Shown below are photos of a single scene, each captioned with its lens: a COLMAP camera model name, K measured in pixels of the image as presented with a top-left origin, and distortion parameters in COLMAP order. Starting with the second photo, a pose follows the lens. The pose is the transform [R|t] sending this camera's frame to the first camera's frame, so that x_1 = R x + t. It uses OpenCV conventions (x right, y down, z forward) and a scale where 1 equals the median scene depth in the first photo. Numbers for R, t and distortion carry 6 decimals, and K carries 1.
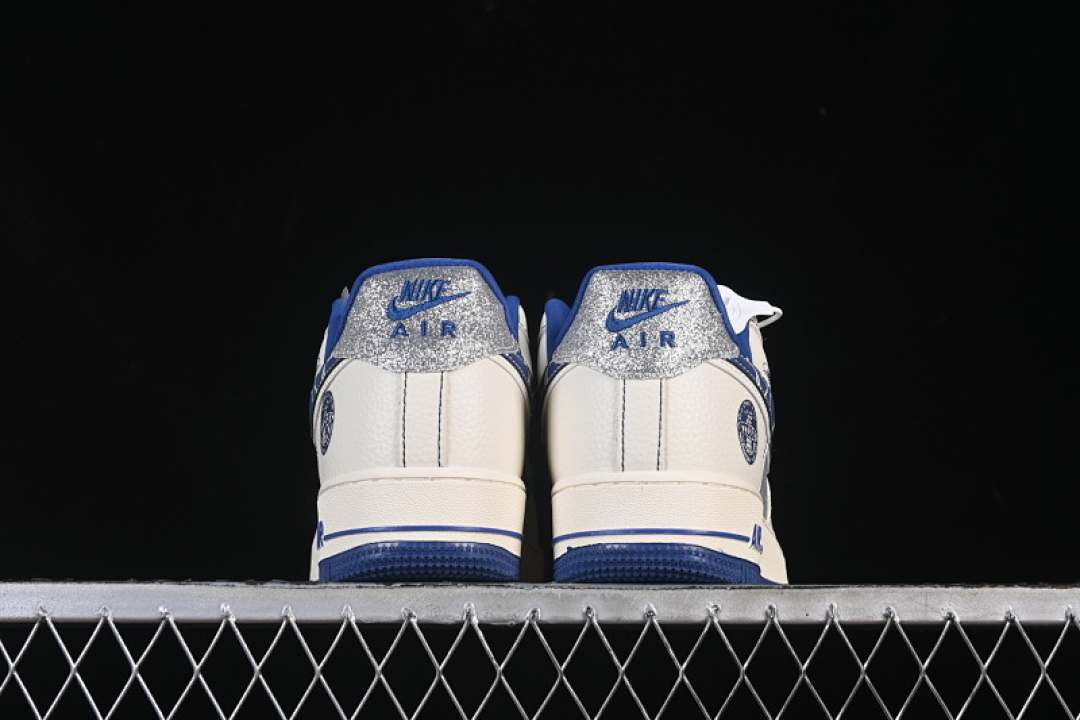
lens RADIAL K [[2220.4, 0, 536.6], [0, 2220.4, 364.4], [0, 0, 1]] dist [-0.075139, 0.000000]
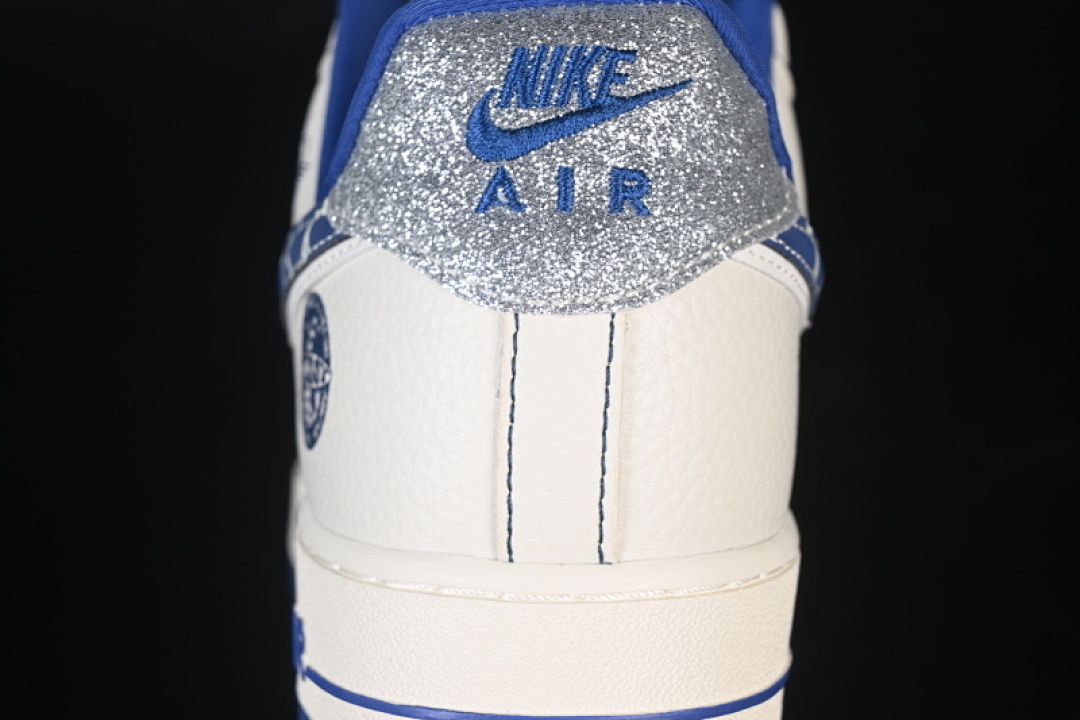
lens RADIAL K [[2220.4, 0, 539.3], [0, 2220.4, 360.9], [0, 0, 1]] dist [-0.075139, 0.000000]
pose [[0.999736, 0.022814, -0.002667, -0.052946], [-0.020422, 0.935997, 0.351415, -0.119887], [0.010513, -0.351268, 0.936216, 0.632363]]
